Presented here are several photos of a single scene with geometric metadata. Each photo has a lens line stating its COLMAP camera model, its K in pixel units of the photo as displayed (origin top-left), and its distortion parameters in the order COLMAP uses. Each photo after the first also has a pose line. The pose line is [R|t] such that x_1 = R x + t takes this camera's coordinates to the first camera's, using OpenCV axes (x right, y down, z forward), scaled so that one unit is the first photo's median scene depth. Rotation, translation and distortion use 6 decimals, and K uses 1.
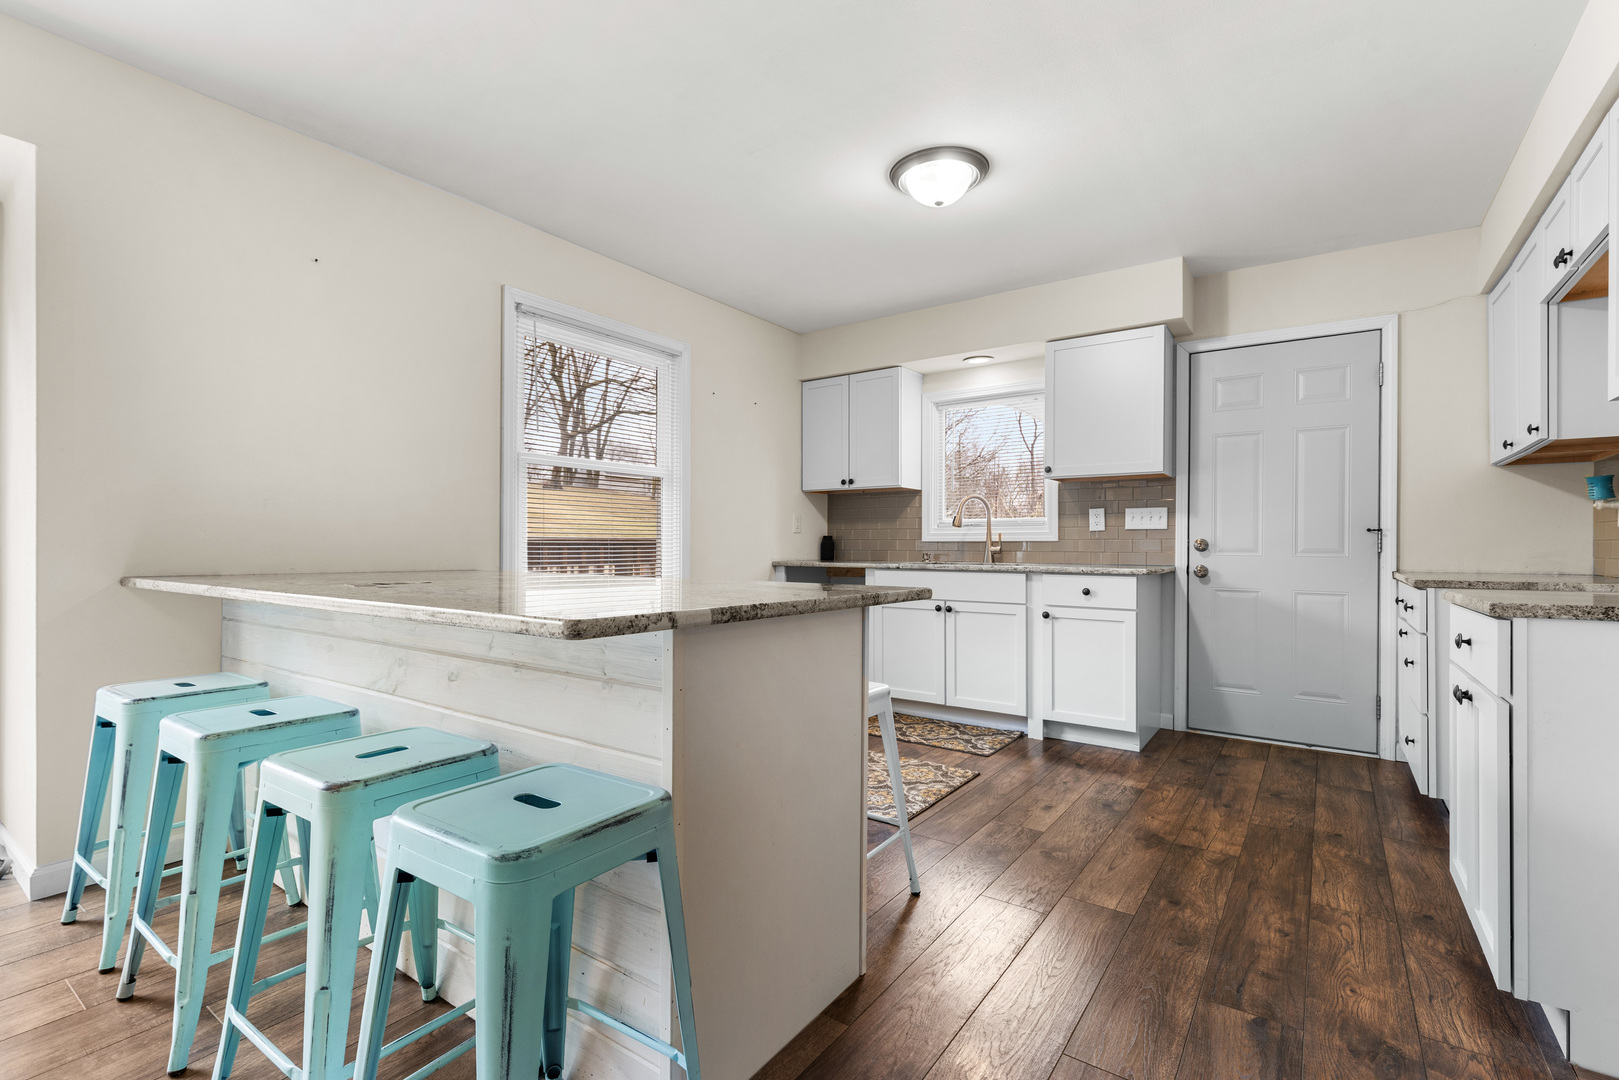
lens RADIAL K [[729.7, 0, 809.5], [0, 729.7, 540.0], [0, 0, 1]] dist [0.001879, 0.000545]
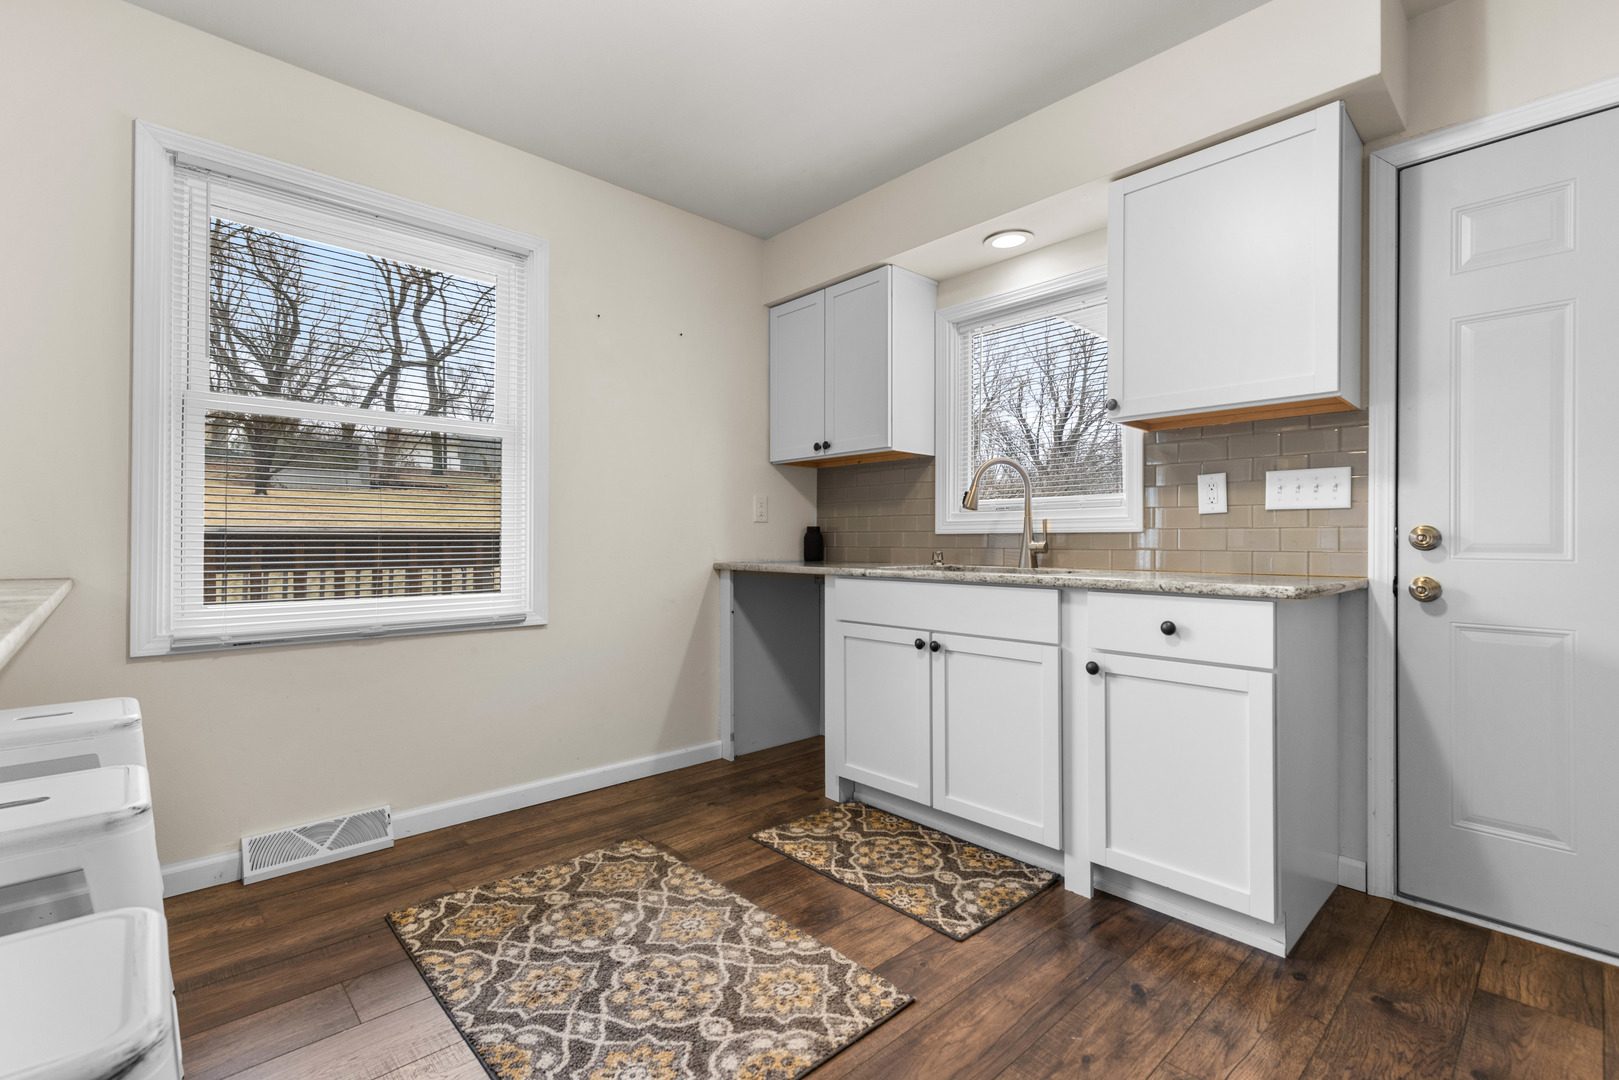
lens RADIAL K [[730.7, 0, 809.5], [0, 730.7, 533.1], [0, 0, 1]] dist [0.003746, 0.000073]
pose [[0.979964, -0.001977, -0.199163, 0.215260], [0.000684, 0.999978, -0.006563, 0.006684], [0.199172, 0.006295, 0.979944, 0.409592]]
